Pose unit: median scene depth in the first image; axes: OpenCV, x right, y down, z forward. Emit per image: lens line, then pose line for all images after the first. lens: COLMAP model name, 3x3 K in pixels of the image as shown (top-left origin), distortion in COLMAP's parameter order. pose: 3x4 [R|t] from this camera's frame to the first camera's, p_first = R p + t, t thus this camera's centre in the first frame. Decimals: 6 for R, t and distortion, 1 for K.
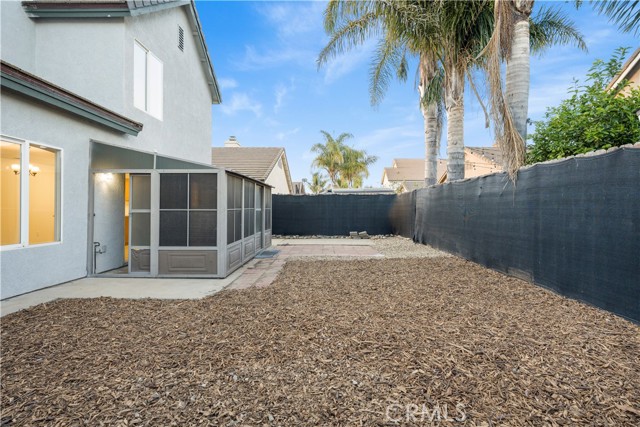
lens RADIAL K [[316.3, 0, 320.6], [0, 316.3, 210.8], [0, 0, 1]] dist [0.000296, 0.002272]
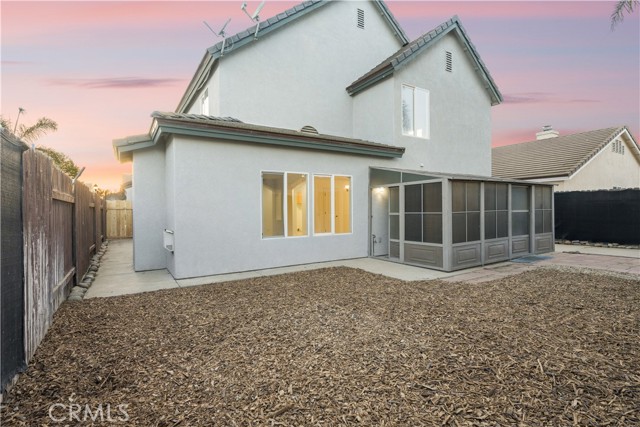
lens RADIAL K [[316.3, 0, 320.2], [0, 316.3, 213.3], [0, 0, 1]] dist [0.000296, 0.002272]
pose [[0.540592, -0.002234, -0.841282, 0.413533], [0.010313, 0.999939, 0.003972, -0.010580], [0.841222, -0.010823, 0.540582, -0.016853]]
